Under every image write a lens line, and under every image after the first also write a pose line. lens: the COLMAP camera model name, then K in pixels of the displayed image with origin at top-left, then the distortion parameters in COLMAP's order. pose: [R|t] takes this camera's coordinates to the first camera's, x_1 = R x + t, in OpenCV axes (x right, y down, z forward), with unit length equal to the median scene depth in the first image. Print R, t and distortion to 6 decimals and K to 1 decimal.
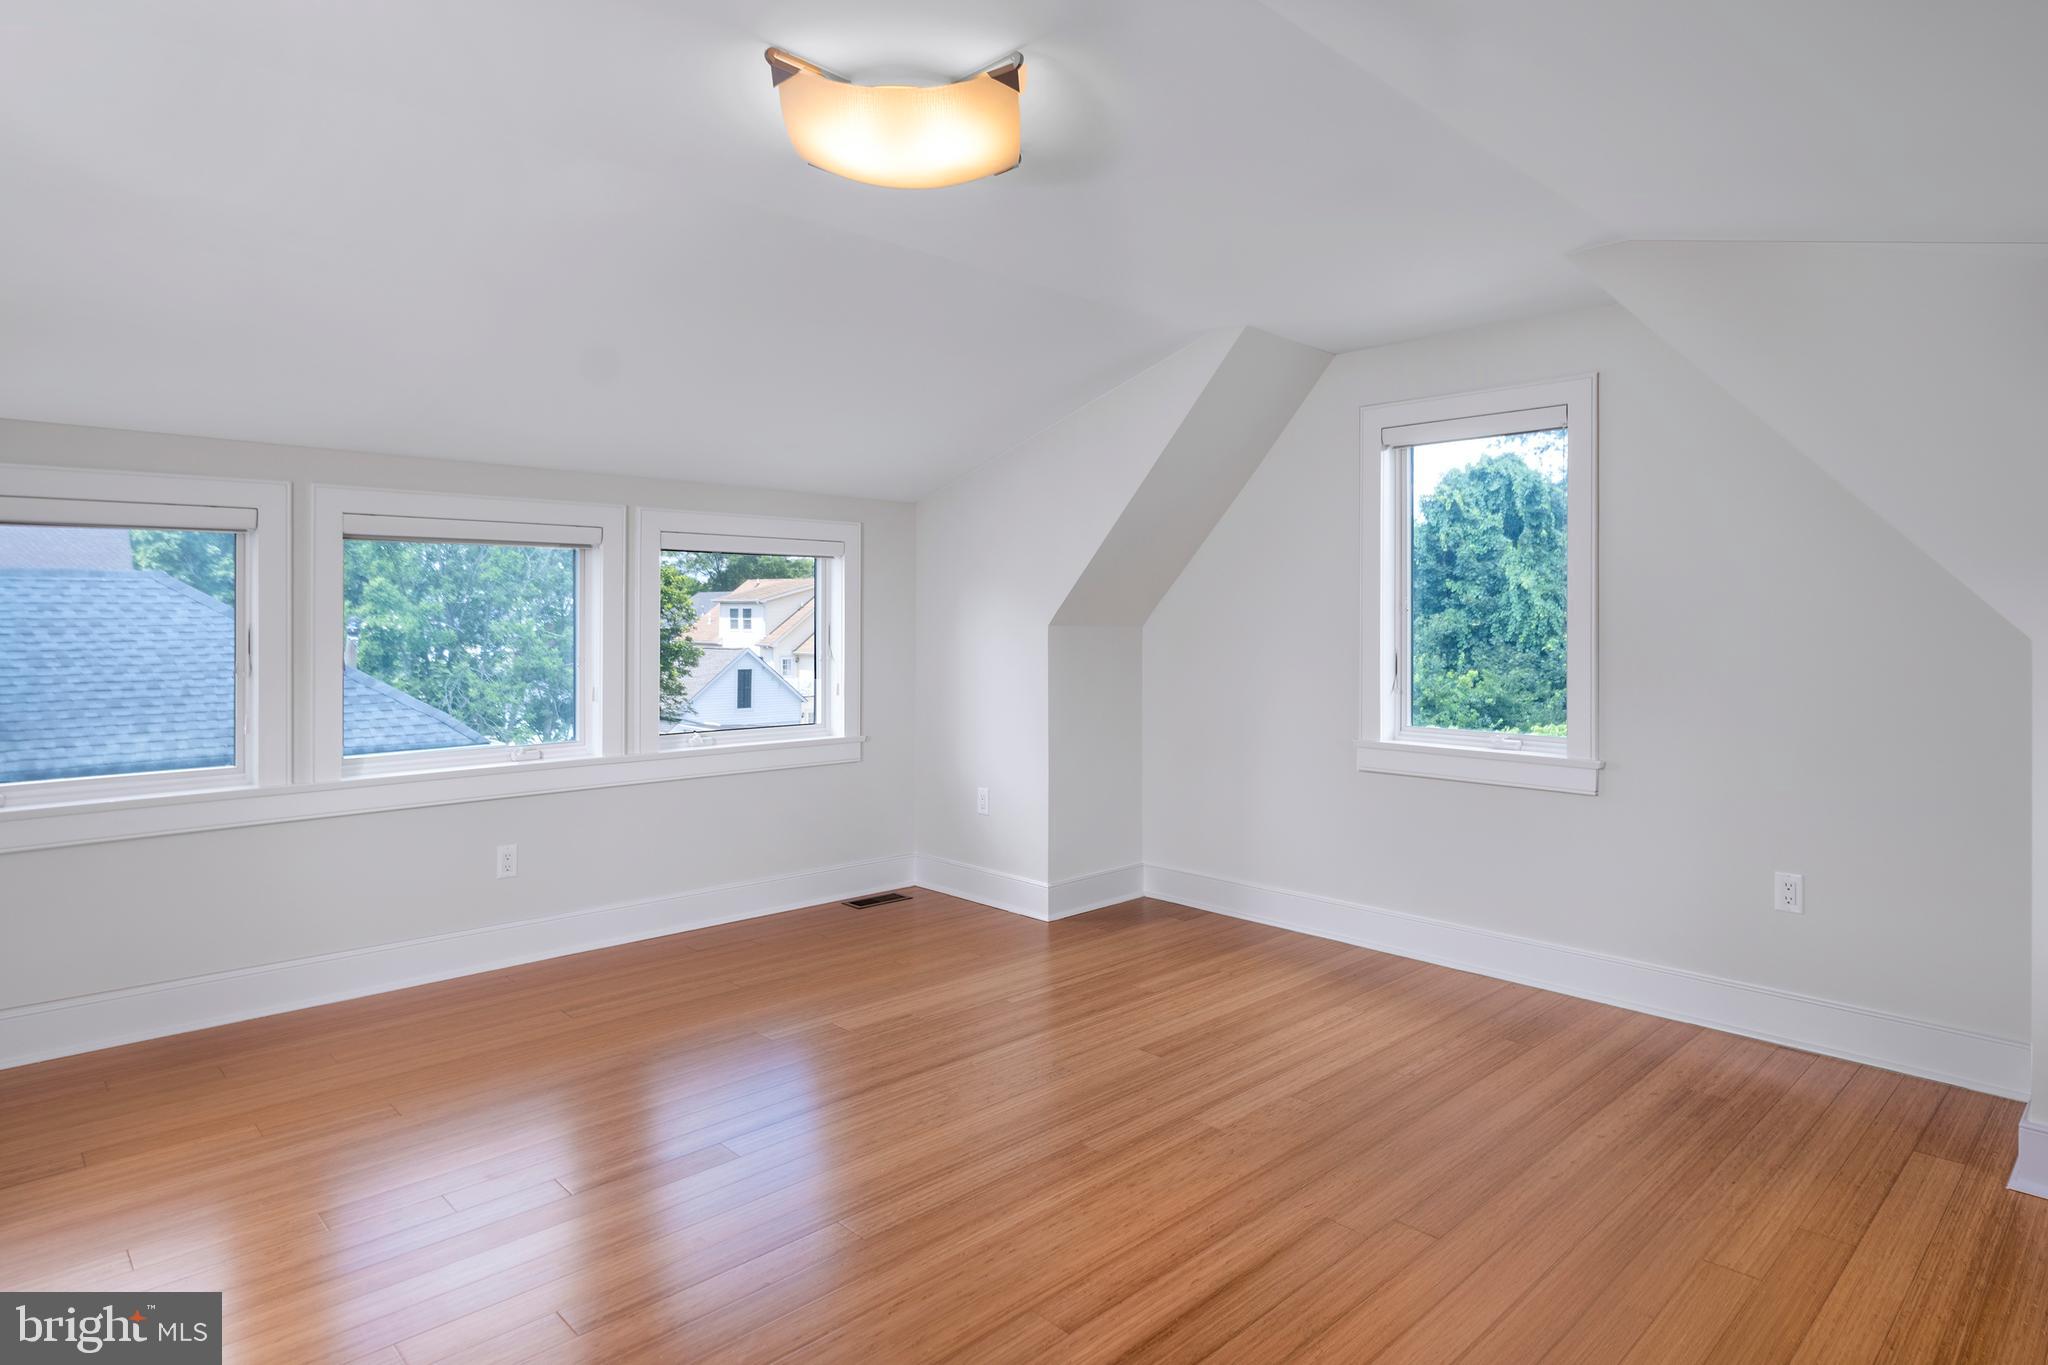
lens RADIAL K [[1169.2, 0, 1103.9], [0, 1169.2, 616.7], [0, 0, 1]] dist [-0.013153, -0.003534]
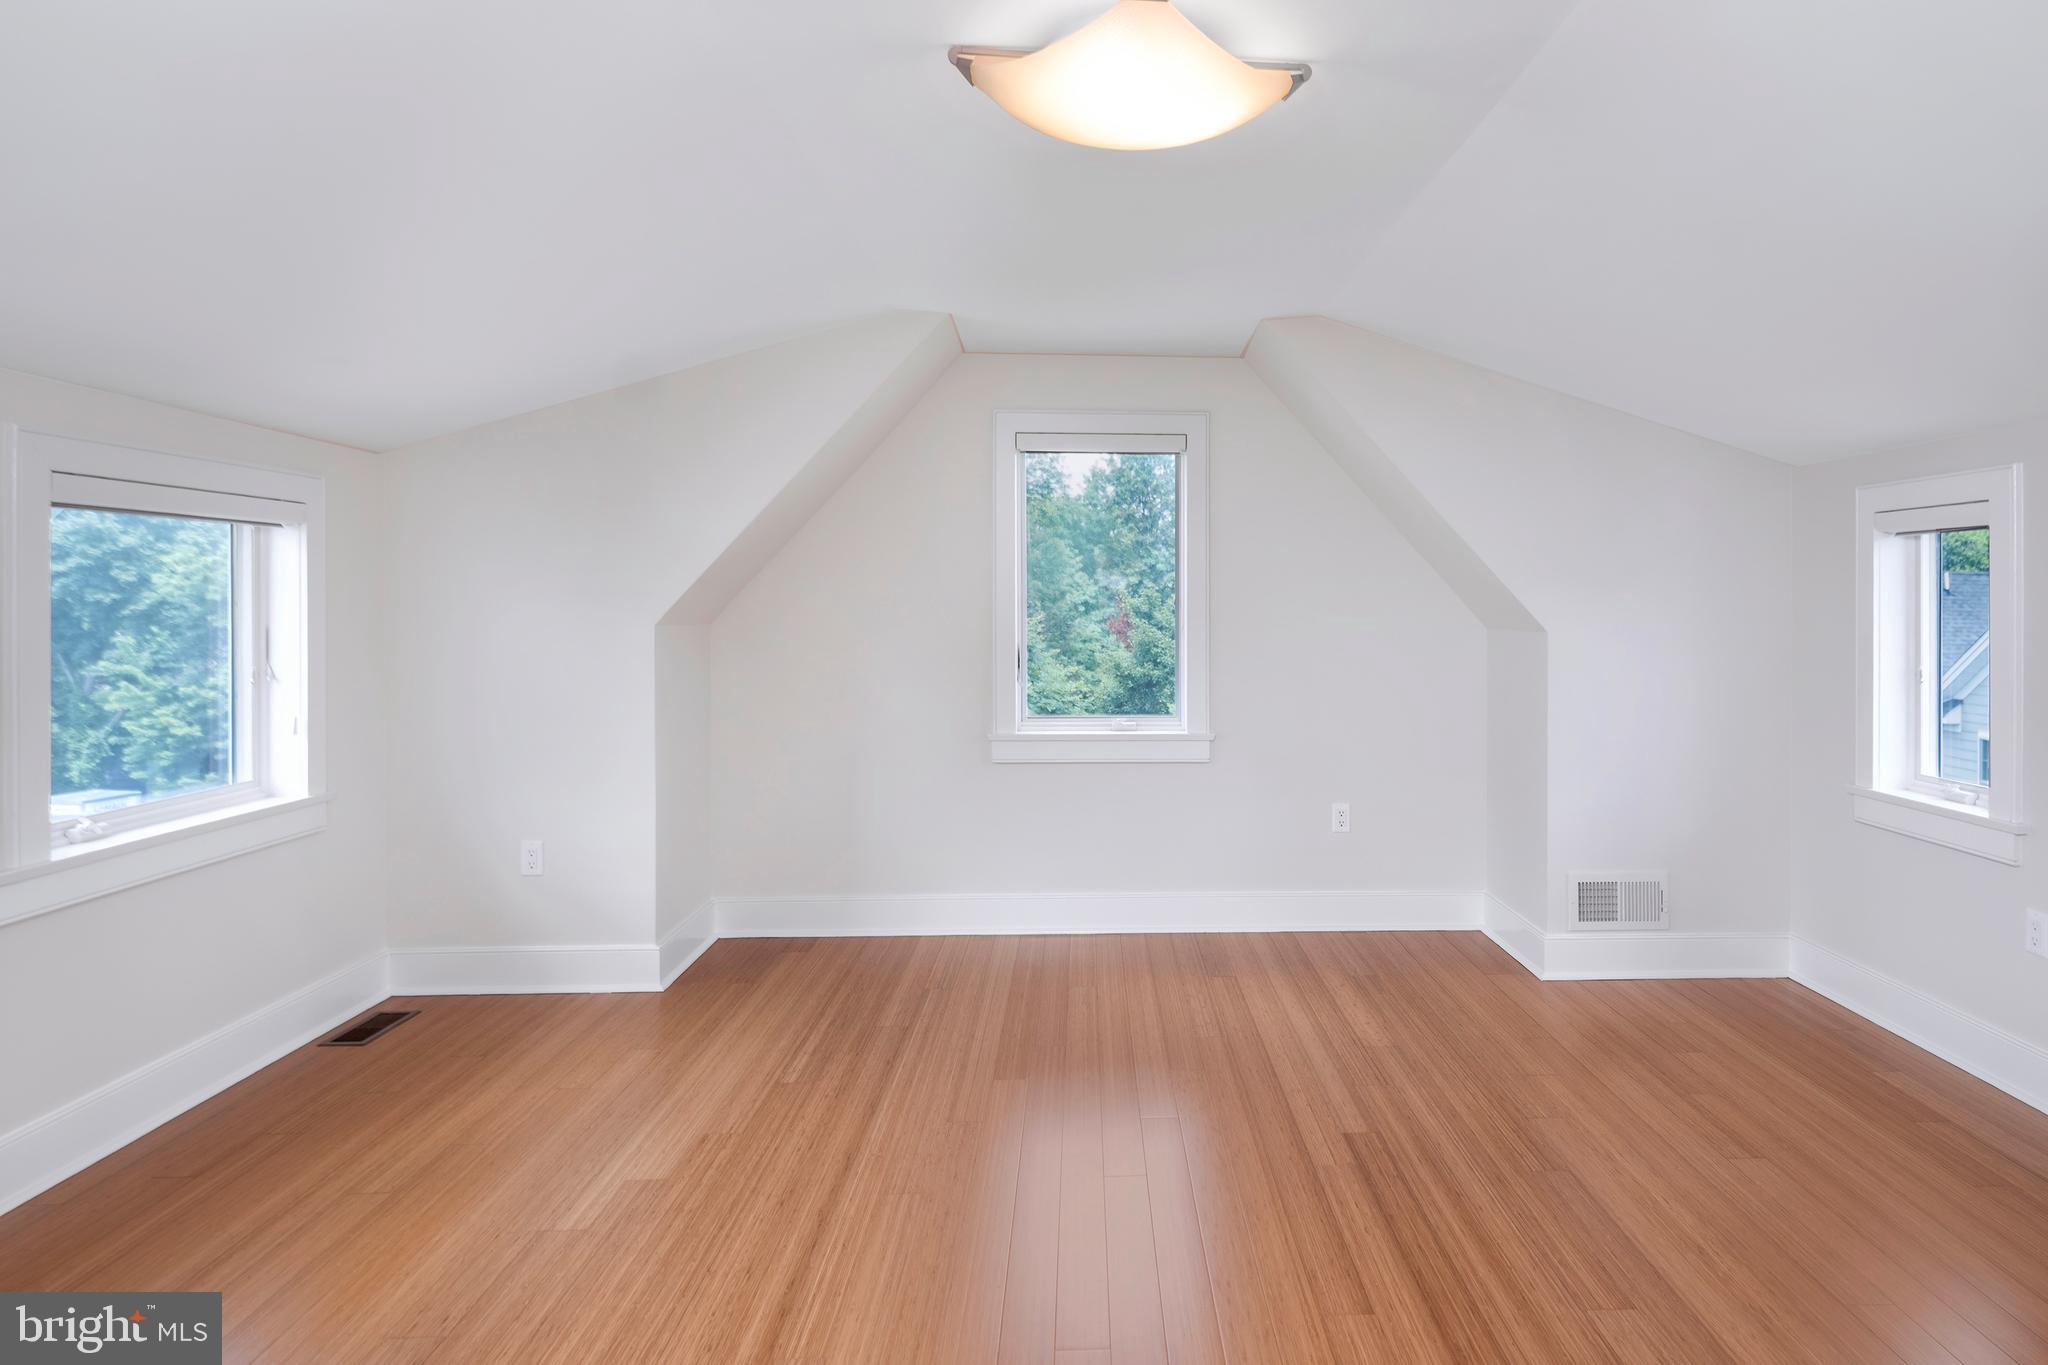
lens RADIAL K [[1169.2, 0, 1118.6], [0, 1169.2, 607.1], [0, 0, 1]] dist [-0.013153, -0.003534]
pose [[0.655550, -0.003904, 0.755141, -0.543045], [-0.002631, 0.999969, 0.007454, -0.015631], [-0.755147, -0.006874, 0.655520, 0.275321]]
